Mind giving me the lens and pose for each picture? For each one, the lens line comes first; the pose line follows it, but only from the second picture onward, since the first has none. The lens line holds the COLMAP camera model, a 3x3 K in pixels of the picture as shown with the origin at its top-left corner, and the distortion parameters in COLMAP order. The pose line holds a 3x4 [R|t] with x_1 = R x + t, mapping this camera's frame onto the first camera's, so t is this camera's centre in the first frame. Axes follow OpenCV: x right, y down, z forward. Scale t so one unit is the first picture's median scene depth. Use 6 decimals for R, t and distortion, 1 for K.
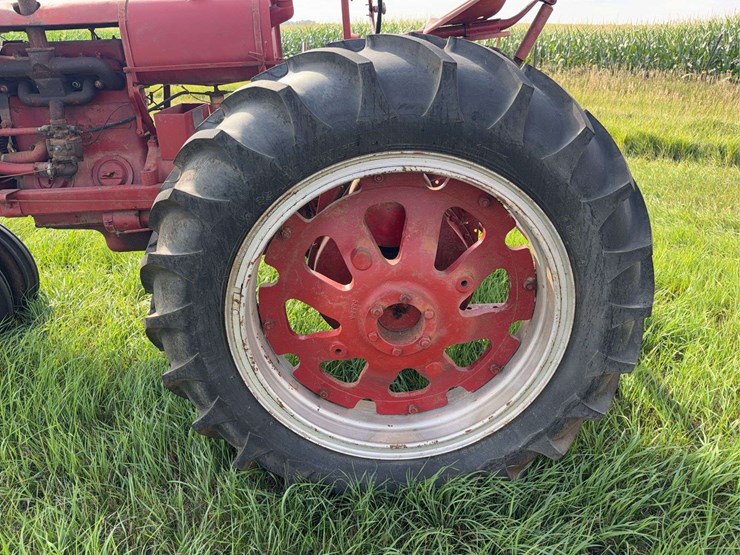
lens RADIAL K [[530.4, 0, 370.0], [0, 530.4, 277.5], [0, 0, 1]] dist [0.022960, -0.003457]
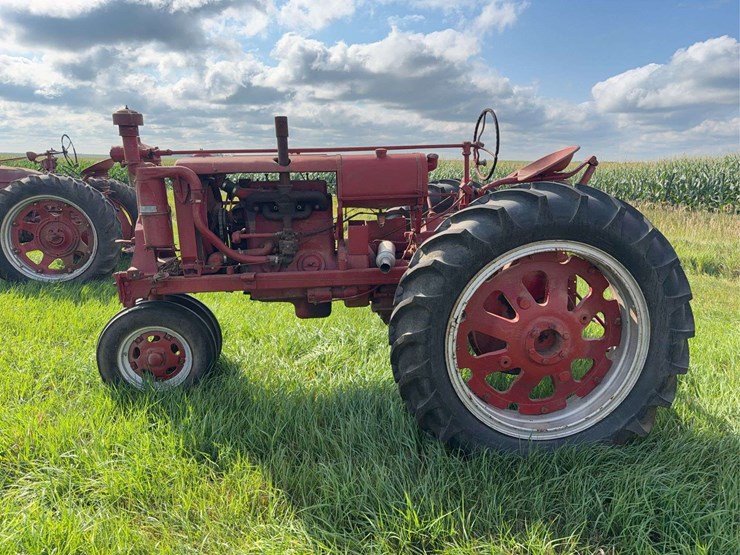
lens RADIAL K [[570.2, 0, 349.1], [0, 570.2, 276.1], [0, 0, 1]] dist [0.003031, -0.005406]
pose [[0.999521, 0.008208, 0.029826, -0.606376], [-0.000945, 0.971808, -0.235774, 0.299812], [-0.030920, 0.235633, 0.971350, -0.751253]]
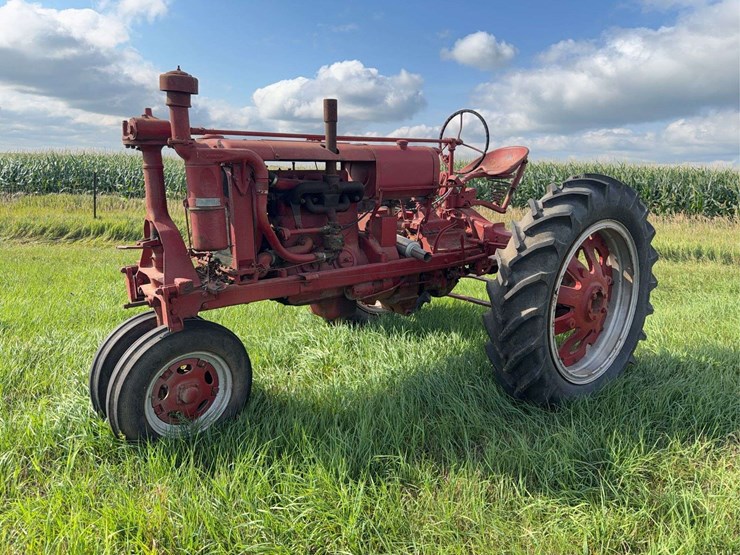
lens RADIAL K [[581.1, 0, 370.0], [0, 581.1, 277.5], [0, 0, 1]] dist [0.046806, -0.006268]
pose [[0.788028, -0.078714, 0.610587, -1.940221], [0.226060, 0.959507, -0.168059, 0.170581], [-0.572634, 0.270464, 0.773912, -0.278137]]
